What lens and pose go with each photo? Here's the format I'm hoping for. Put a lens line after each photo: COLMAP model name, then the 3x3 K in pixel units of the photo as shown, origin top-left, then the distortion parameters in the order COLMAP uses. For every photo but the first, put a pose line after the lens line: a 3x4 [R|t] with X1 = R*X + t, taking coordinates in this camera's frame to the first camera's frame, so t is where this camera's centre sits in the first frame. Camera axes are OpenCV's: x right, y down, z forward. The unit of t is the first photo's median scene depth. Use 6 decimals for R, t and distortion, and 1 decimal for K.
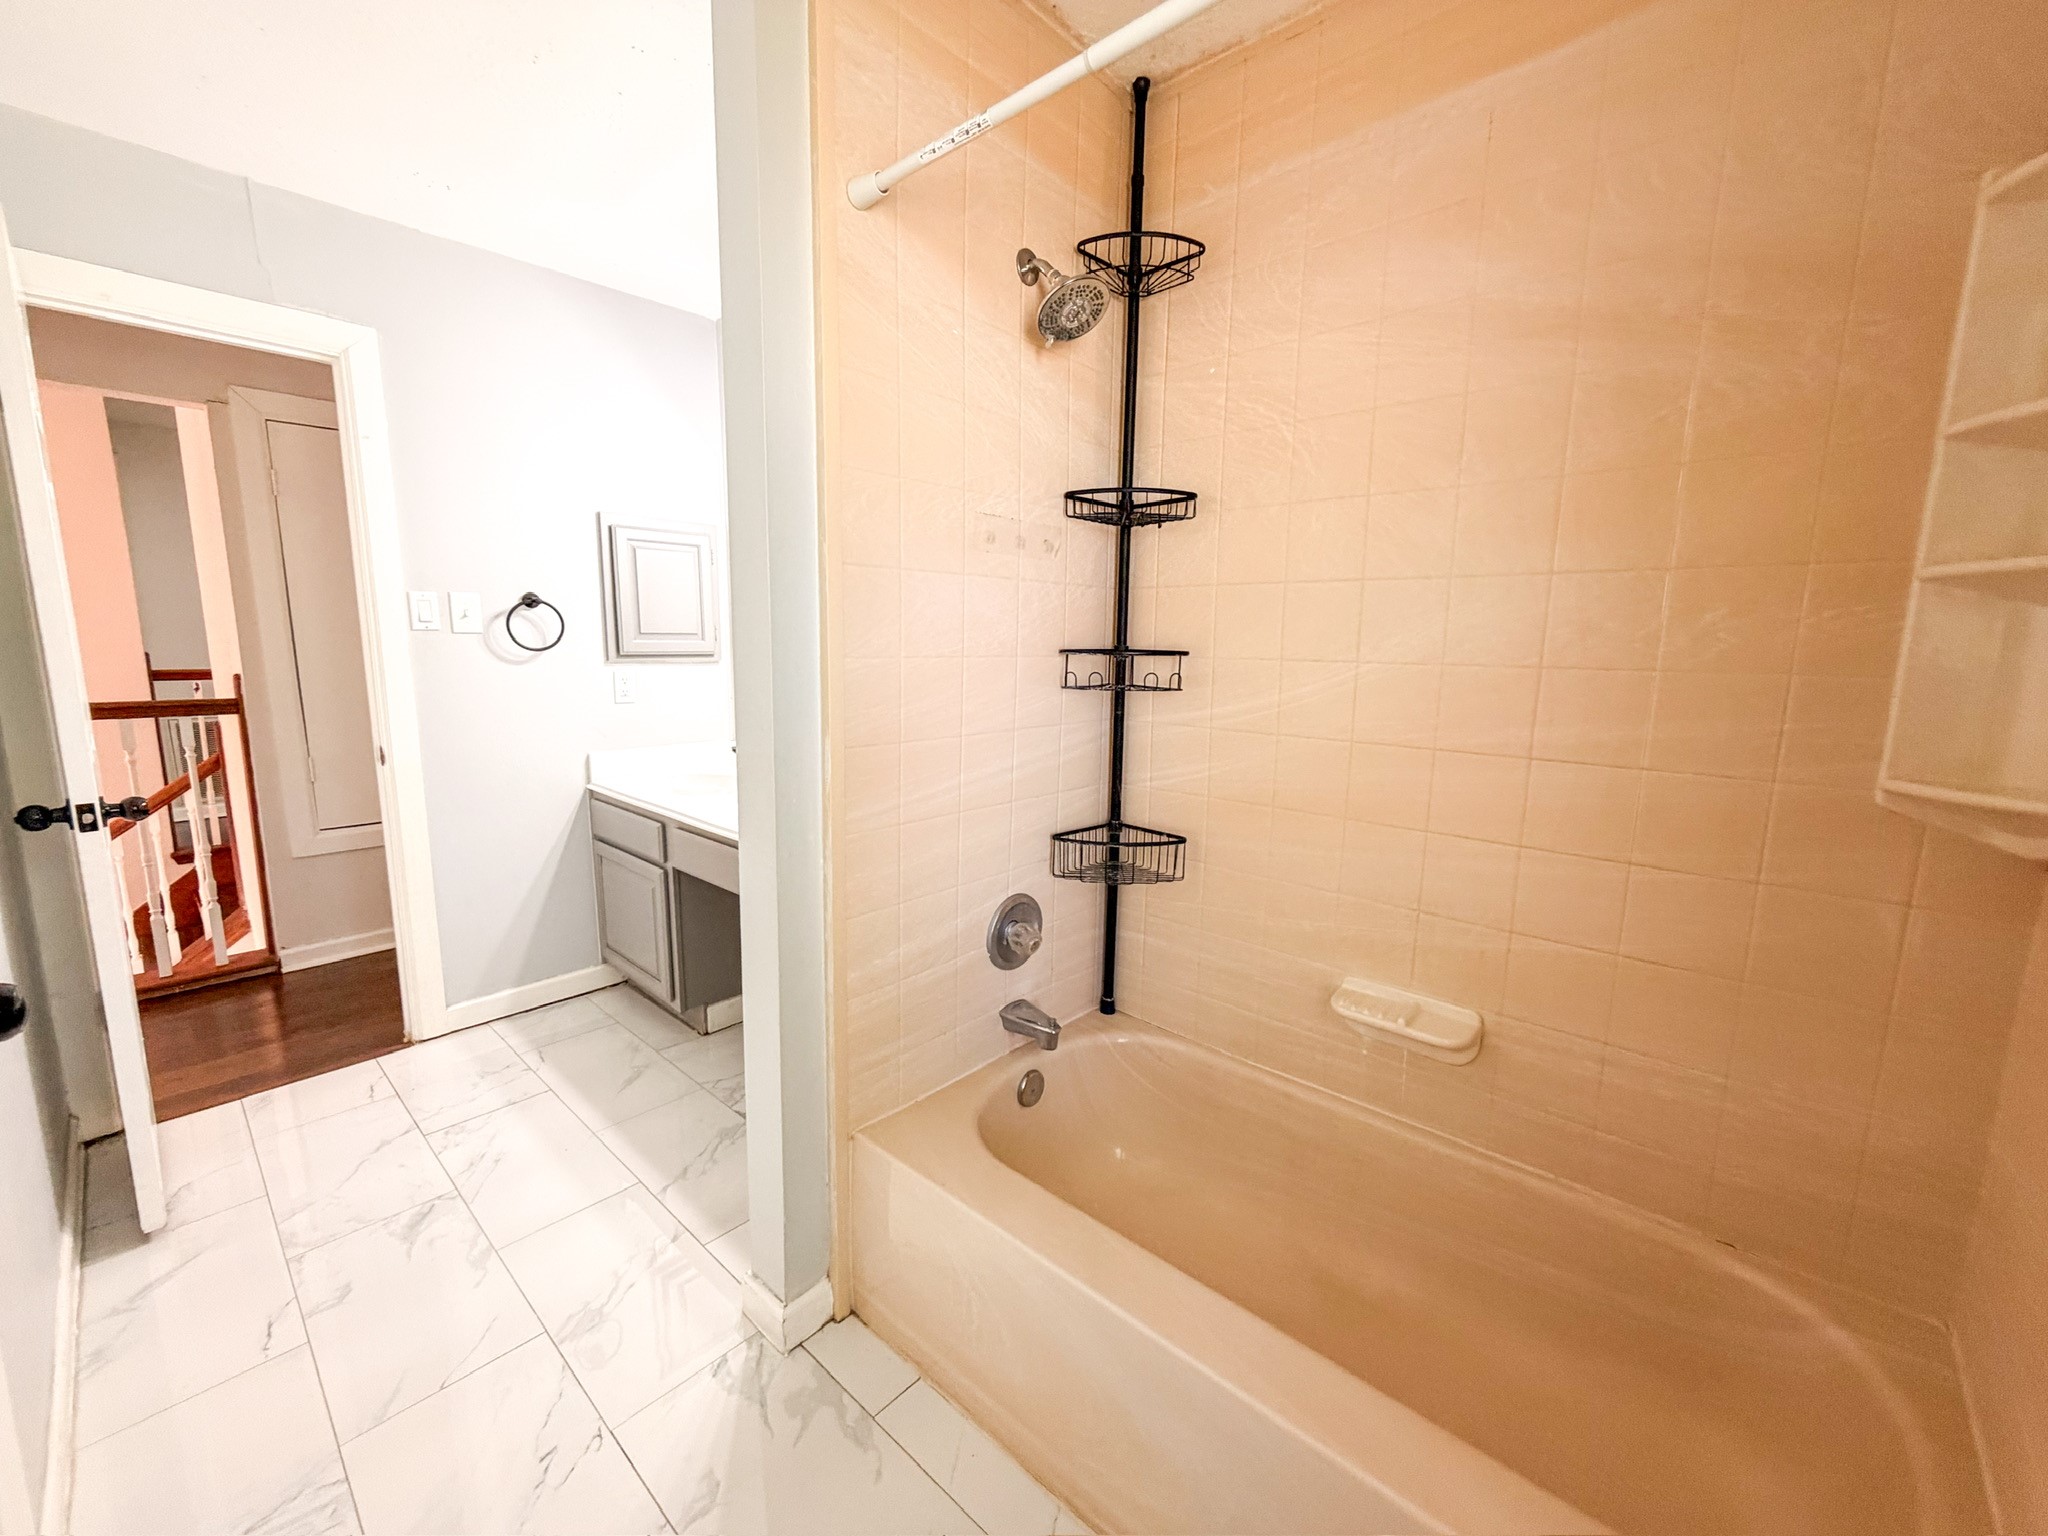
lens RADIAL K [[816.2, 0, 1019.9], [0, 816.2, 769.9], [0, 0, 1]] dist [-0.001405, 0.000909]
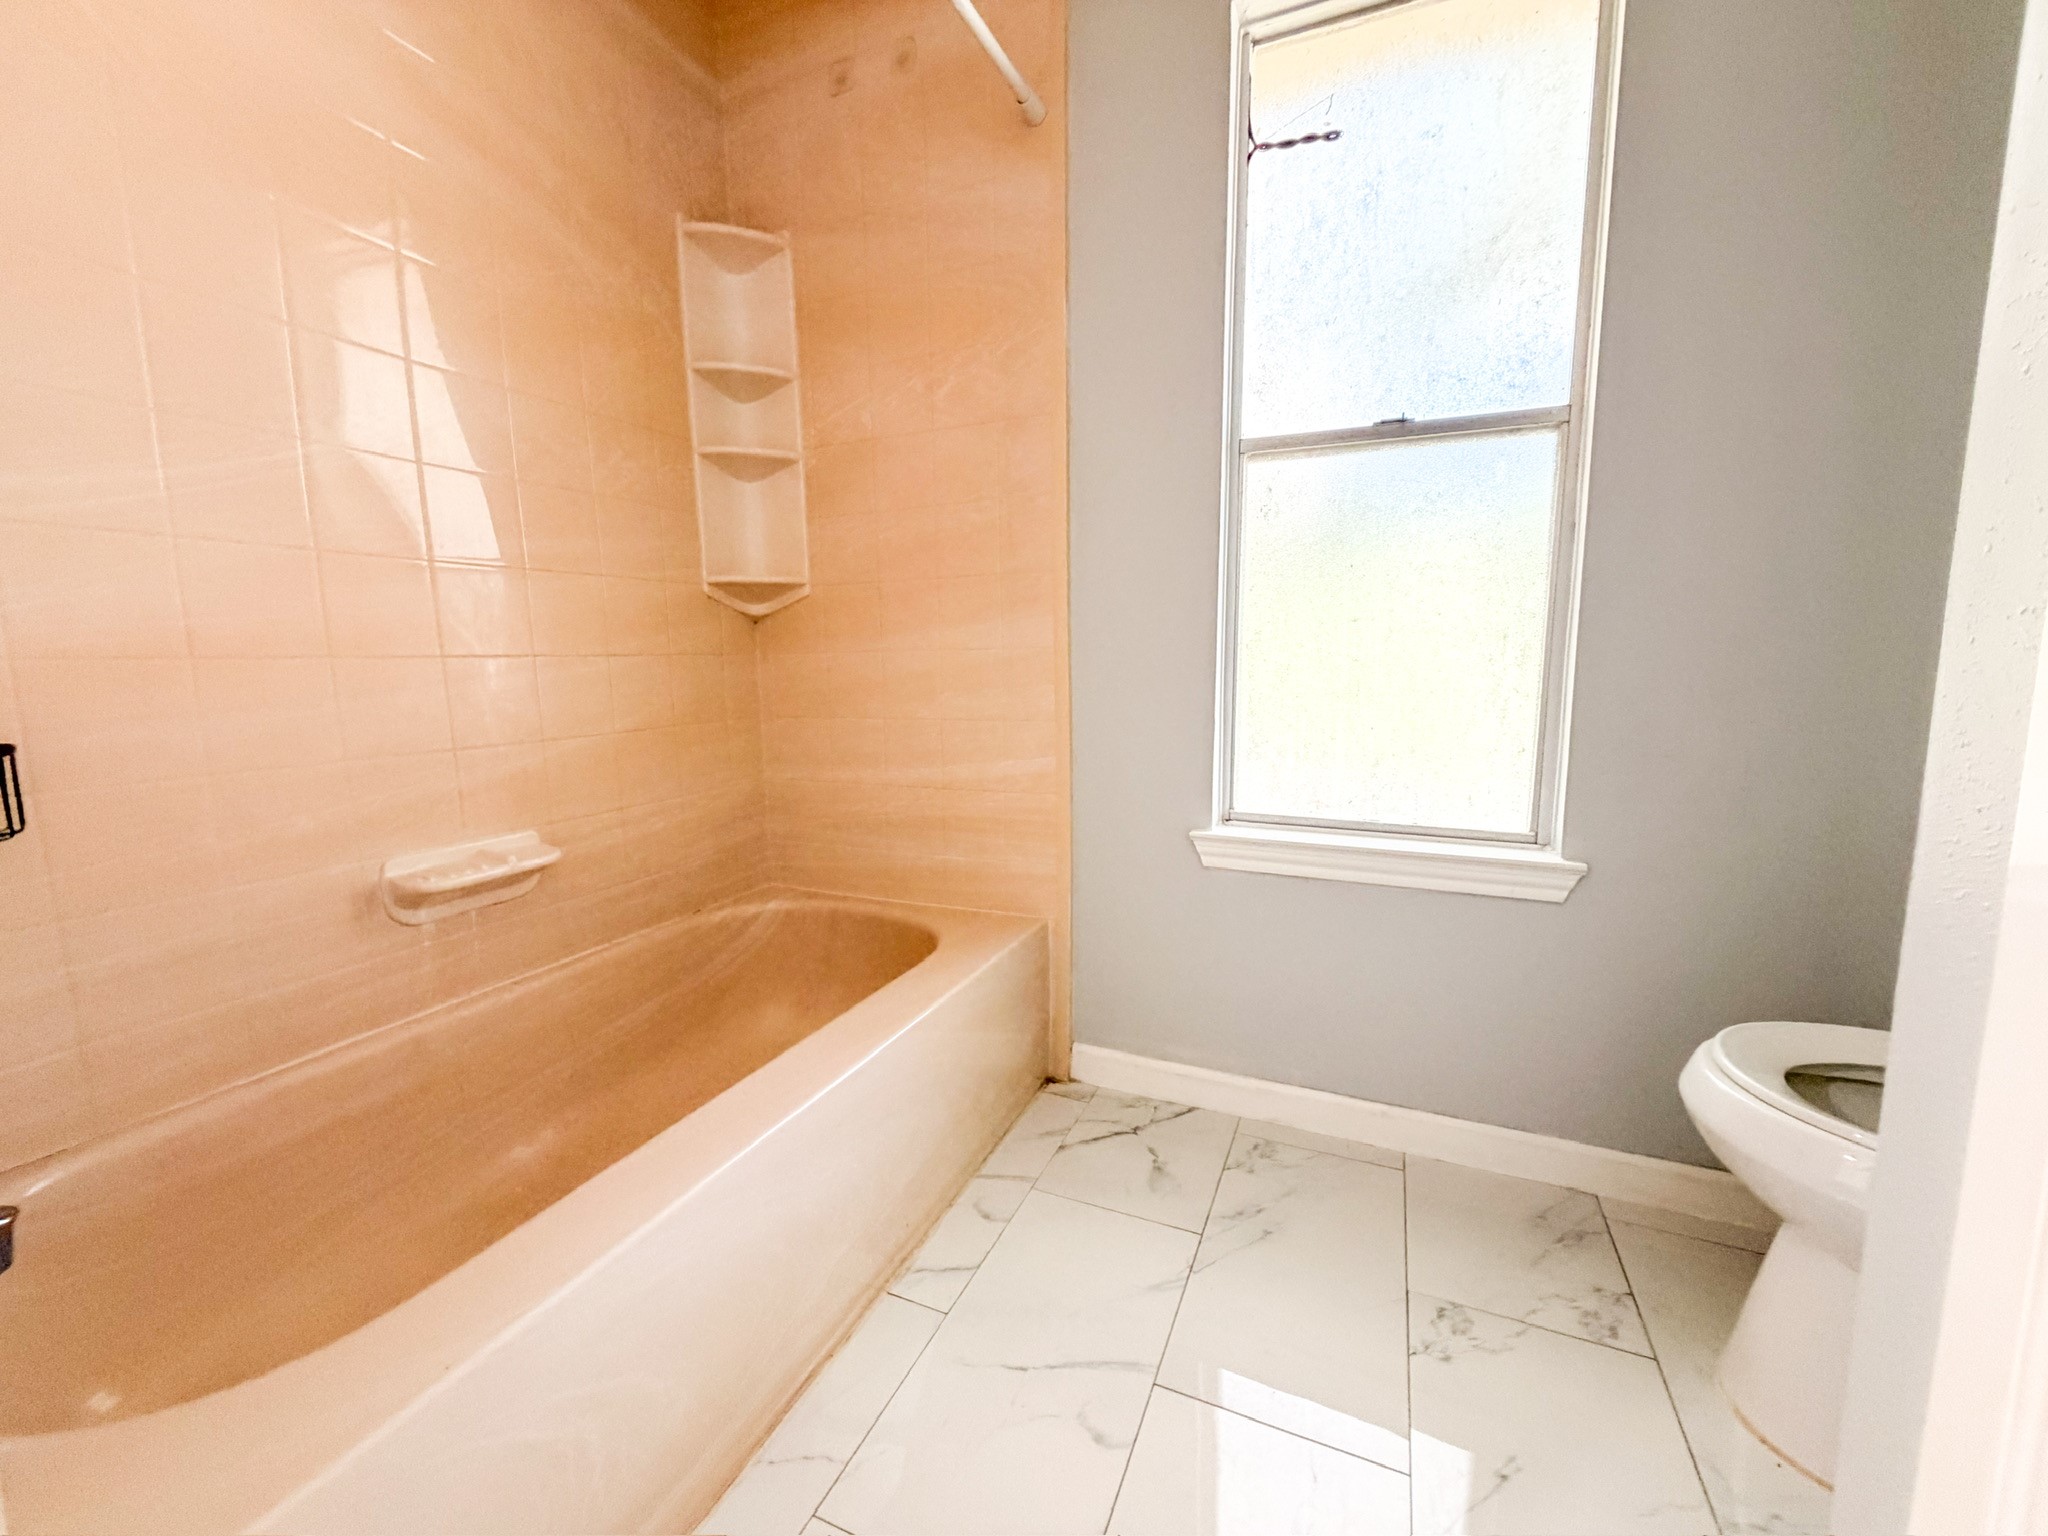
lens RADIAL K [[816.2, 0, 1026.0], [0, 816.2, 758.3], [0, 0, 1]] dist [-0.001405, 0.000909]
pose [[-0.305679, -0.137389, 0.942170, -0.564109], [0.155235, 0.969103, 0.191681, 0.114622], [-0.939395, 0.204850, -0.274907, 0.700397]]
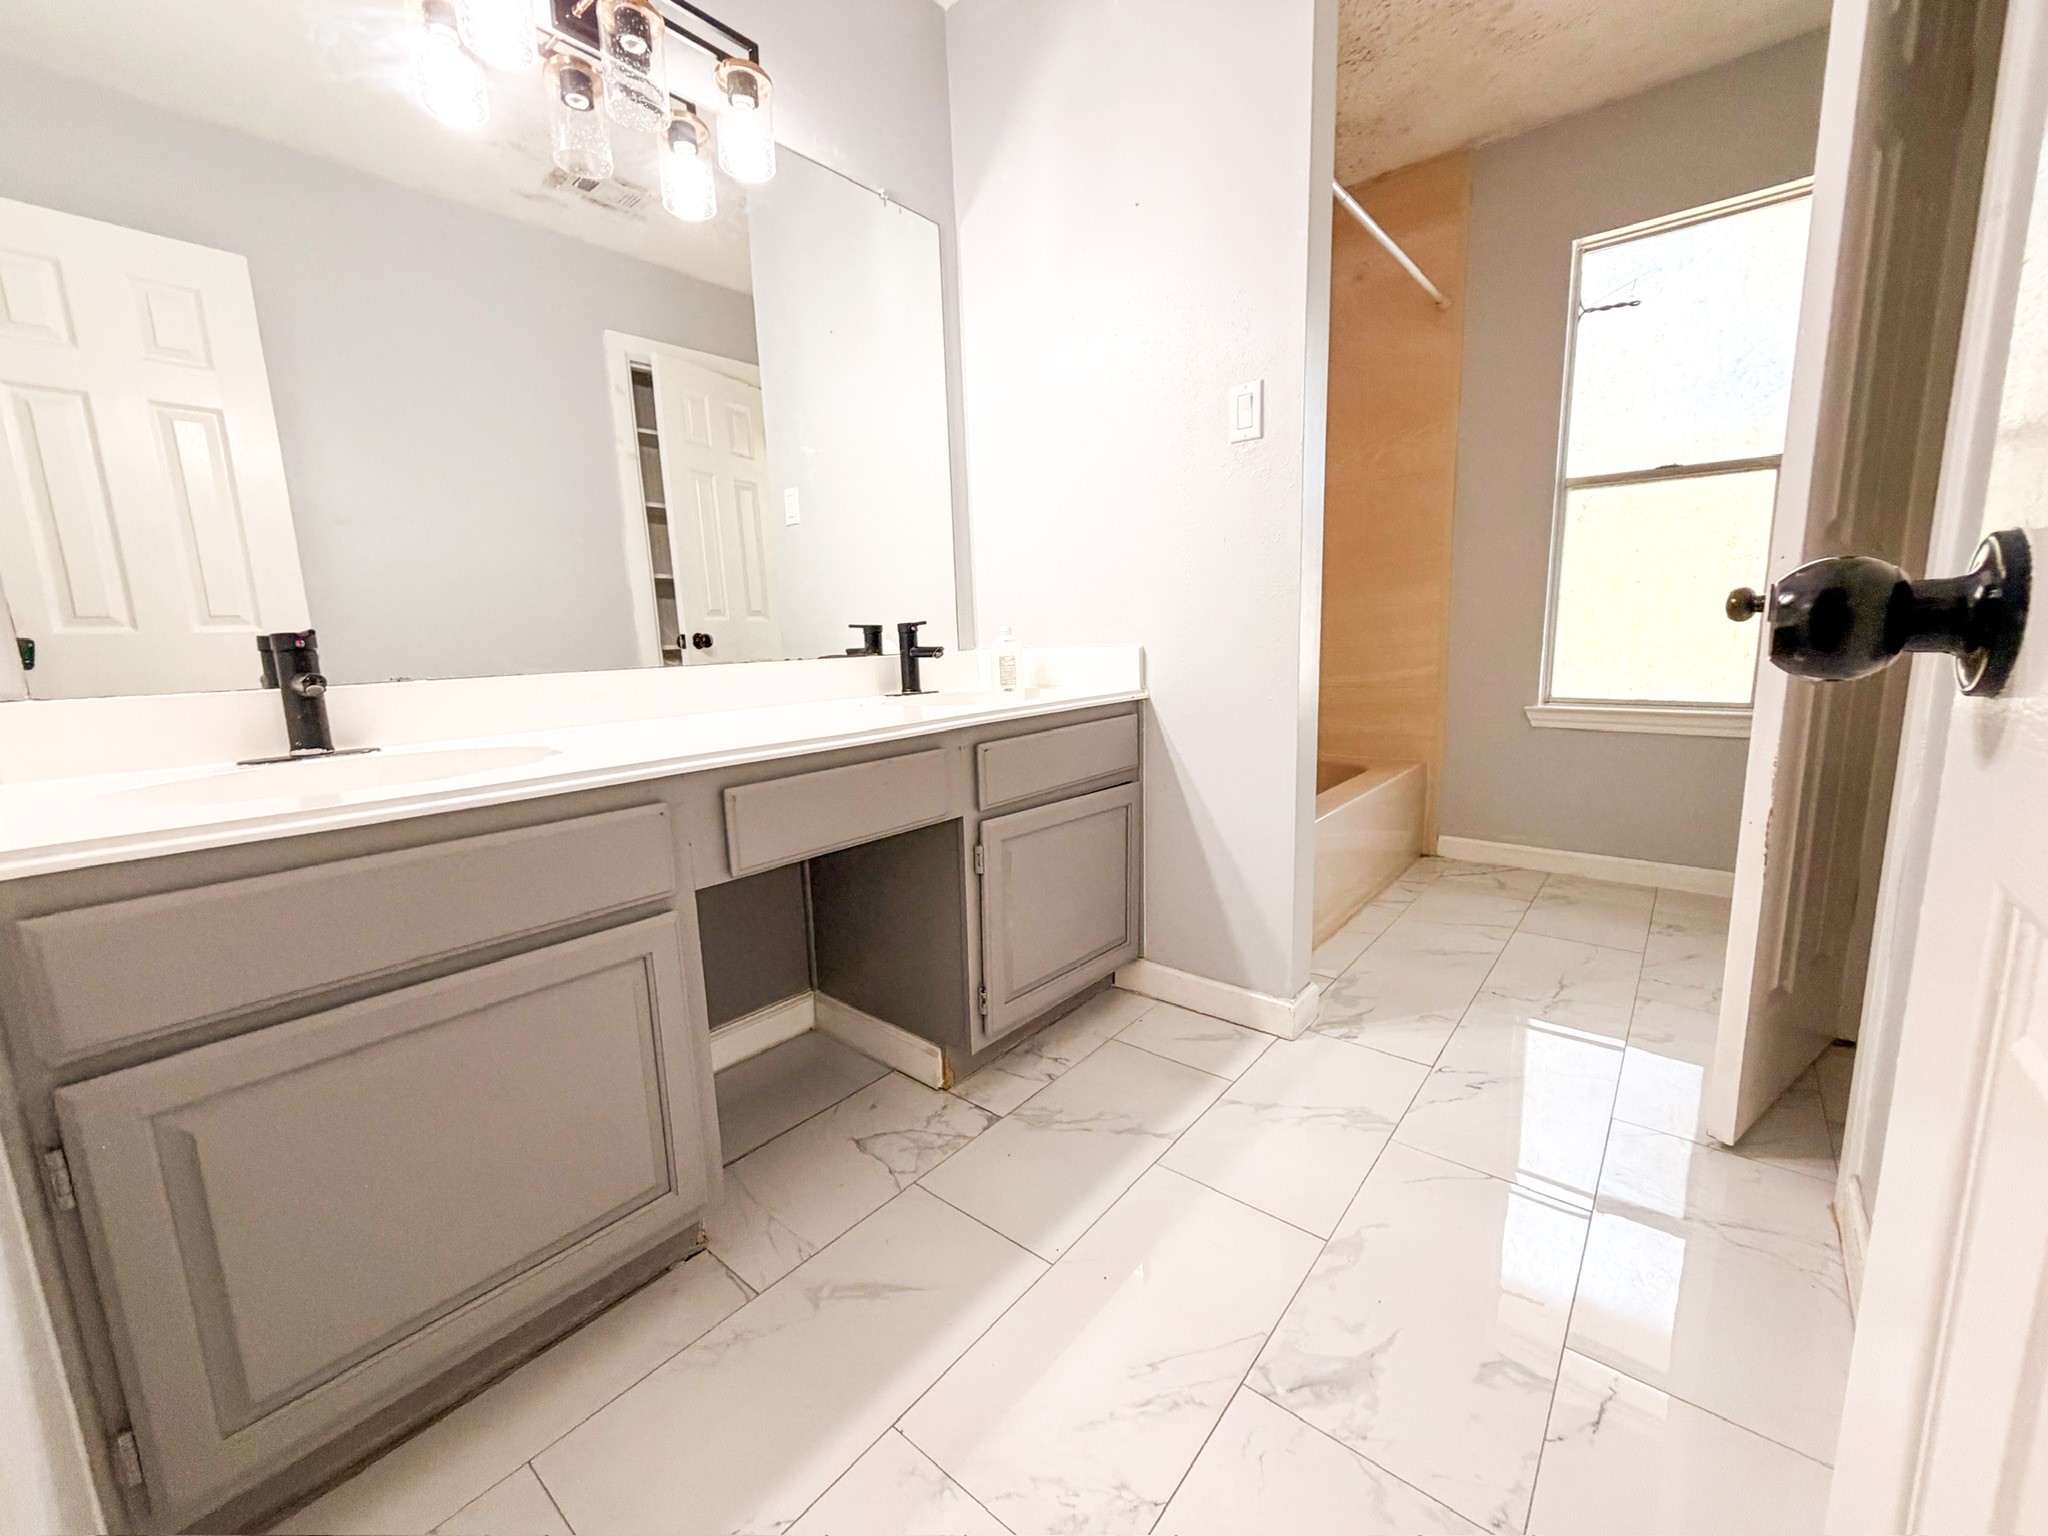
lens RADIAL K [[816.2, 0, 1023.5], [0, 816.2, 767.8], [0, 0, 1]] dist [-0.001405, 0.000909]
pose [[-0.038287, -0.180979, 0.982741, -1.558798], [0.190142, 0.964175, 0.184968, 0.004106], [-0.981010, 0.193942, -0.002504, 1.459824]]
